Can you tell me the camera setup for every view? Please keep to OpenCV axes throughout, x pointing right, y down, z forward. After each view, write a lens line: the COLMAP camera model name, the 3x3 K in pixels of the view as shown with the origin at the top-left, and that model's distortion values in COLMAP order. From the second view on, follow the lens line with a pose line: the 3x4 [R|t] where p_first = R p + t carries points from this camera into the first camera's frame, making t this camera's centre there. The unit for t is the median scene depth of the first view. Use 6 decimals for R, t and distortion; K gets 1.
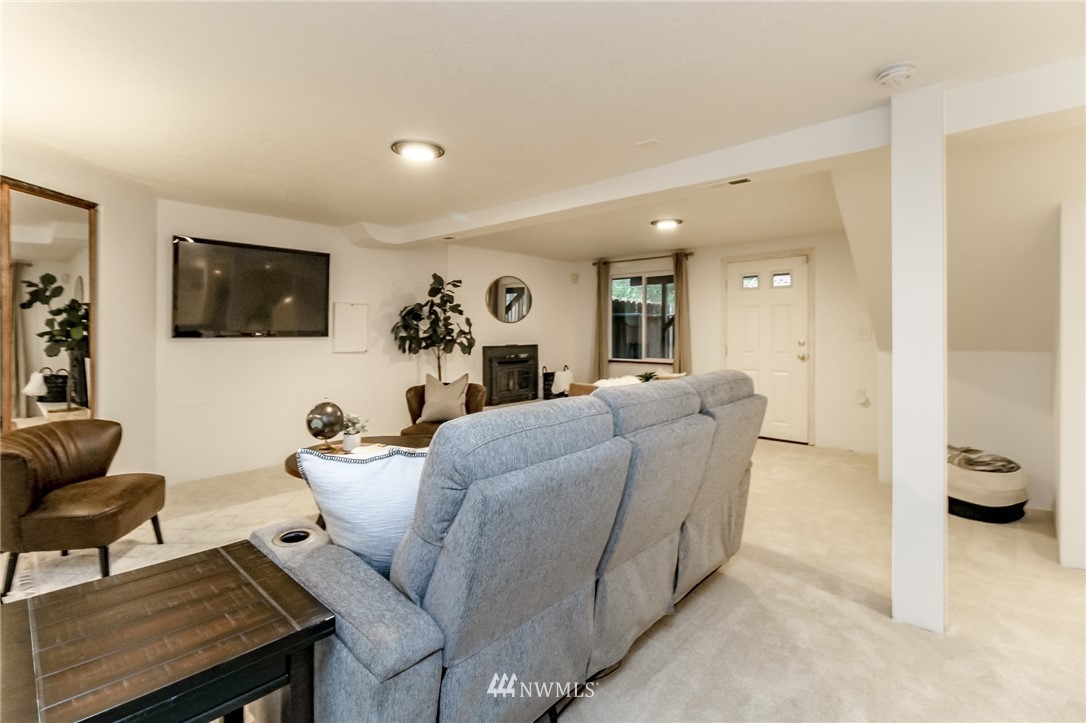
lens RADIAL K [[497.4, 0, 527.3], [0, 497.4, 339.9], [0, 0, 1]] dist [0.001632, 0.000065]
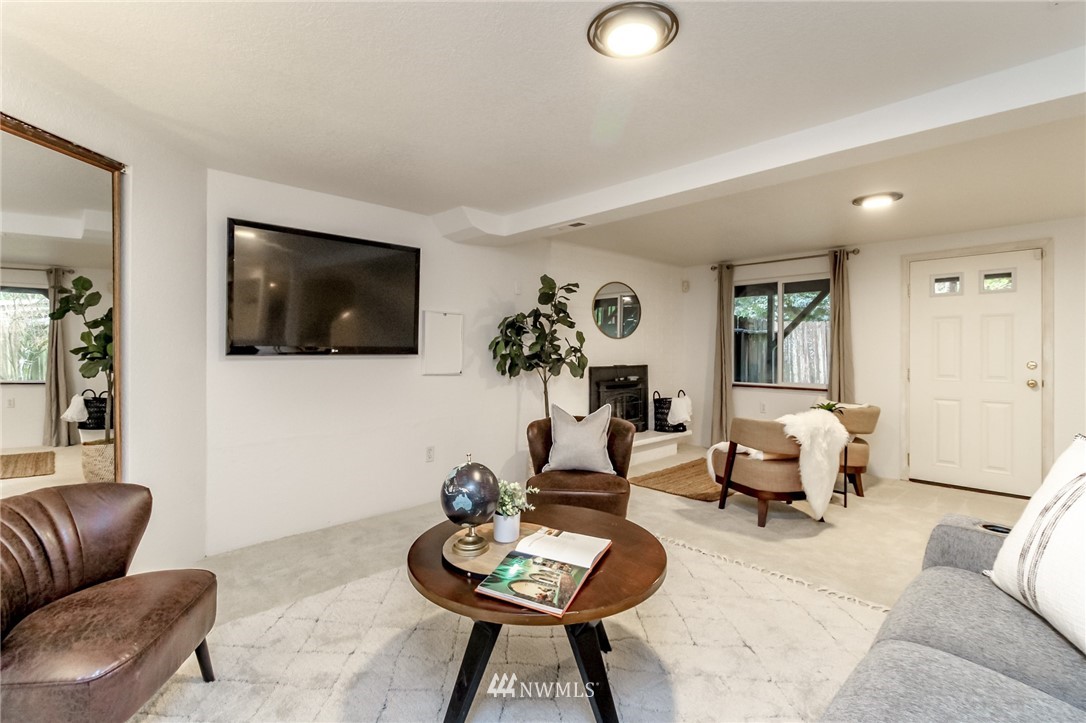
lens RADIAL K [[504.1, 0, 543.0], [0, 504.1, 361.5], [0, 0, 1]] dist [-0.001913, 0.000173]
pose [[0.998232, 0.003722, -0.059320, -0.137590], [-0.003374, 0.999977, 0.005962, -0.000789], [0.059341, -0.005752, 0.998221, 0.193761]]
